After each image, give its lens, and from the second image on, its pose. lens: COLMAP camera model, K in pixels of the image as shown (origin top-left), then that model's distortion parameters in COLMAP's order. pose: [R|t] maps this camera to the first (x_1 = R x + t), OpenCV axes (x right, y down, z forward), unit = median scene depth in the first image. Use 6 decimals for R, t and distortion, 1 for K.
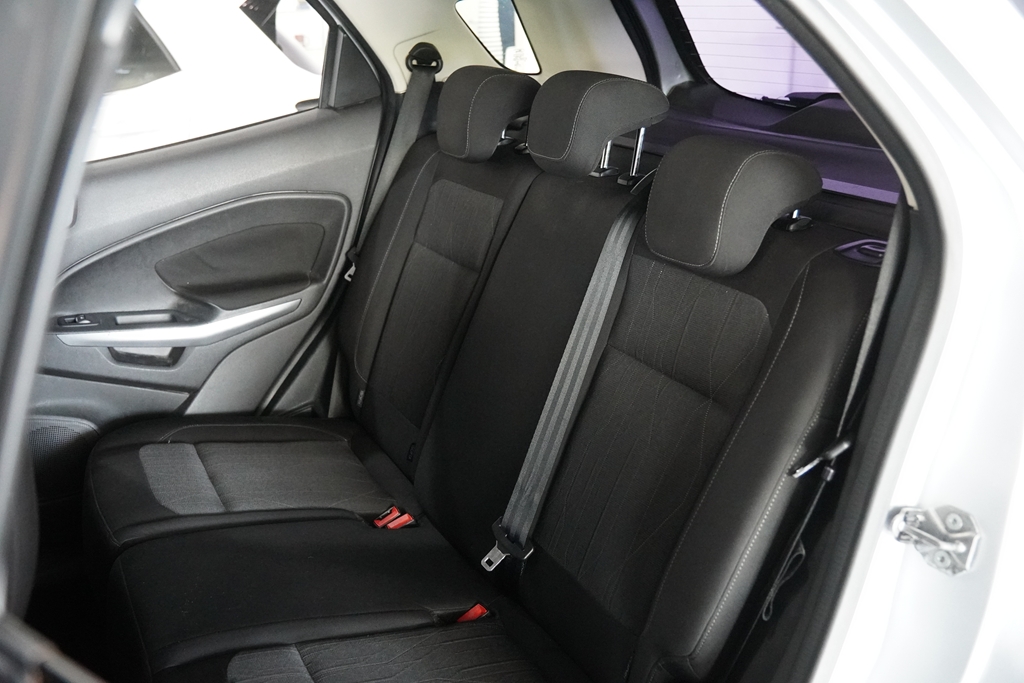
lens RADIAL K [[1008.0, 0, 512.0], [0, 1008.0, 341.5], [0, 0, 1]] dist [0.004563, 0.006084]
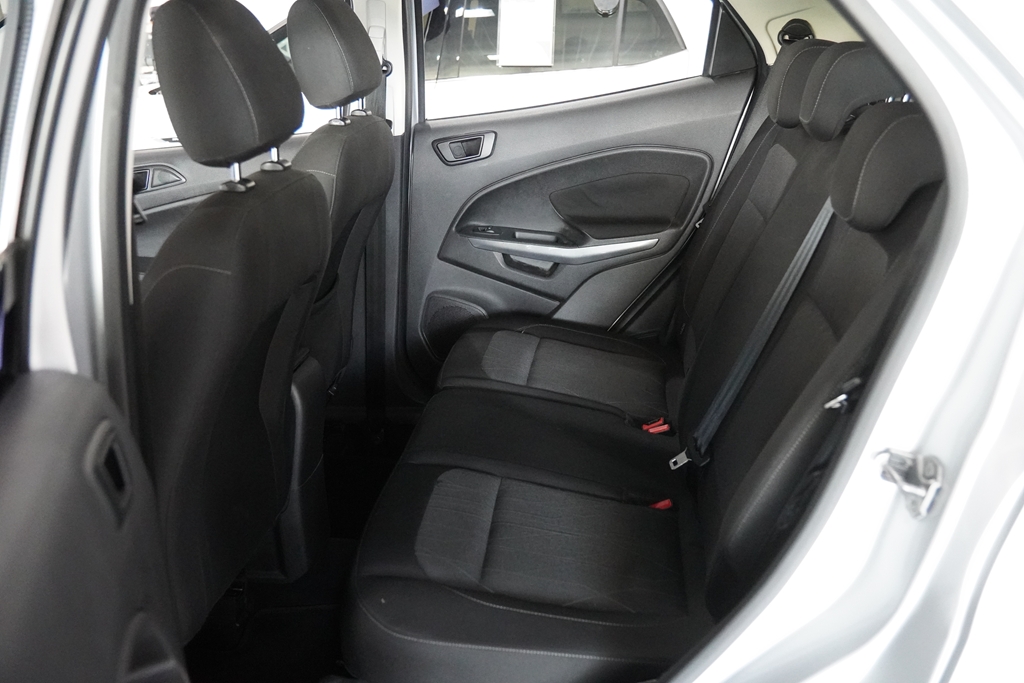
lens RADIAL K [[942.5, 0, 512.0], [0, 942.5, 341.5], [0, 0, 1]] dist [-0.001253, 0.004282]
pose [[0.839636, 0.189081, -0.509176, 0.235637], [-0.175282, 0.981621, 0.075479, 0.022320], [0.514089, 0.025874, 0.857346, -0.021050]]
